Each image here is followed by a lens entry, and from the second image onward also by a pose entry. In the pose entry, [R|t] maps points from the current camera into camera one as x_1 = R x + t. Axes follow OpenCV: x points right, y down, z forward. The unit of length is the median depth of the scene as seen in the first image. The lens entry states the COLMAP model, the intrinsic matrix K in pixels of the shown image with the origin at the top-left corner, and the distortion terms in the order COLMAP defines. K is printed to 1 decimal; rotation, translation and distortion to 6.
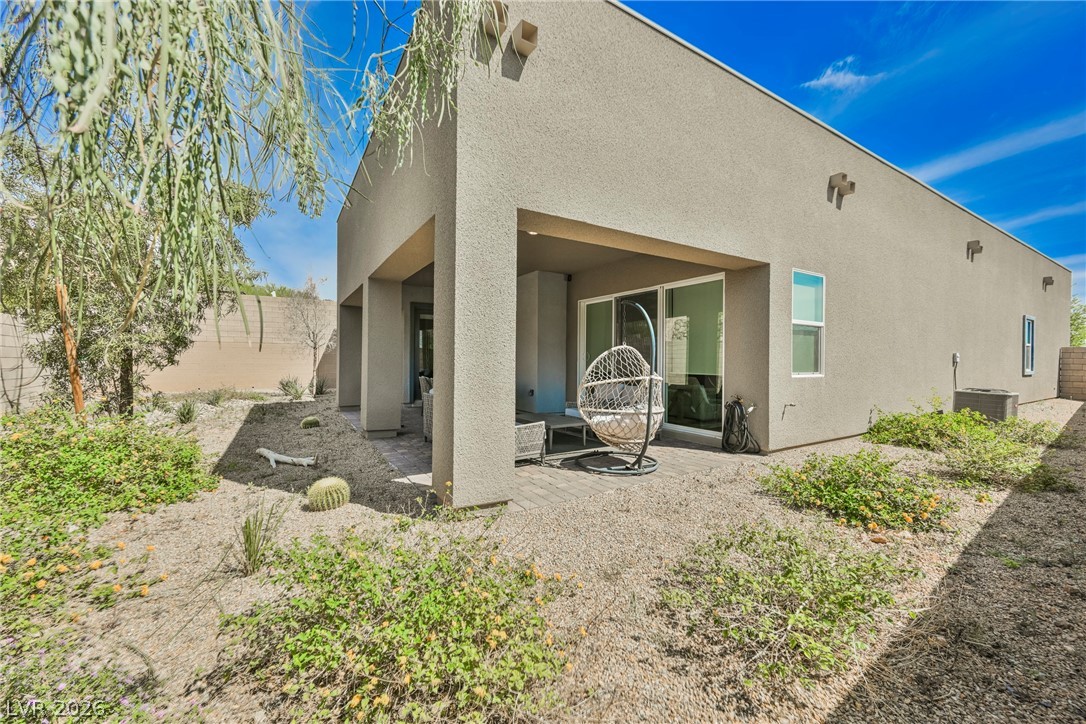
lens RADIAL K [[426.5, 0, 535.6], [0, 426.5, 361.5], [0, 0, 1]] dist [-0.003871, 0.001290]
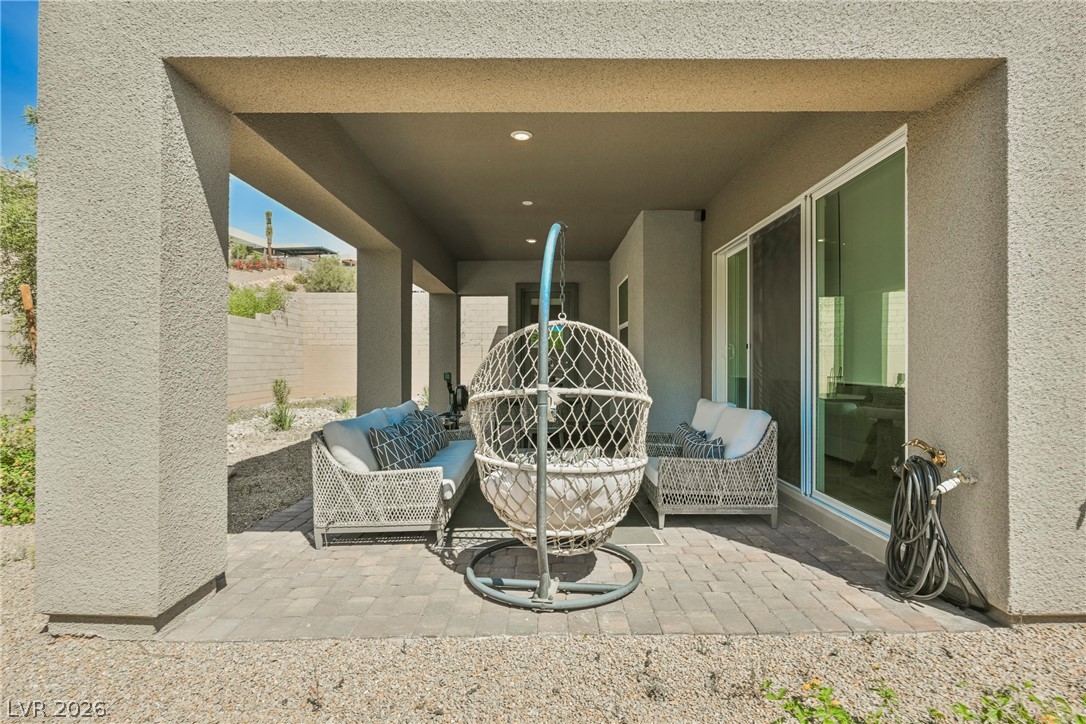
lens RADIAL K [[536.0, 0, 544.2], [0, 536.0, 362.5], [0, 0, 1]] dist [-0.005508, 0.000839]
pose [[0.855596, -0.008230, -0.517578, 0.452619], [0.004736, 0.999956, -0.008072, 0.012556], [0.517622, 0.004455, 0.855598, 0.448626]]
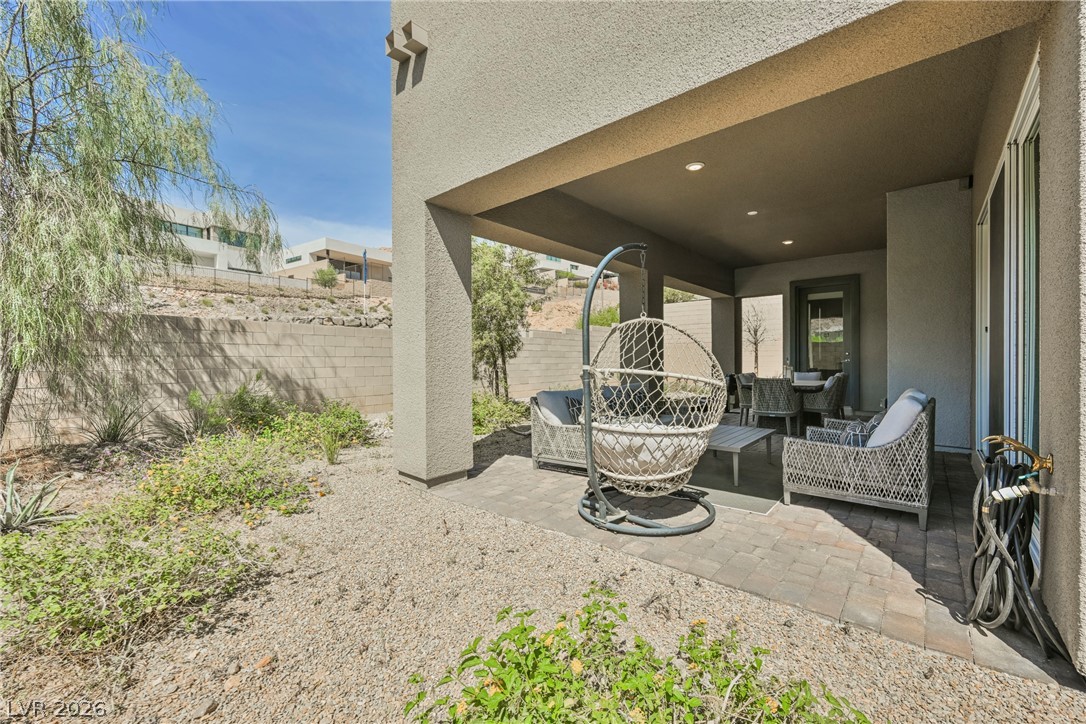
lens RADIAL K [[426.5, 0, 544.4], [0, 426.5, 362.0], [0, 0, 1]] dist [-0.003871, 0.001290]
pose [[0.320698, -0.003916, -0.947173, 0.675892], [0.007299, 0.999972, -0.001663, 0.023488], [0.947153, -0.006380, 0.320717, 0.615240]]
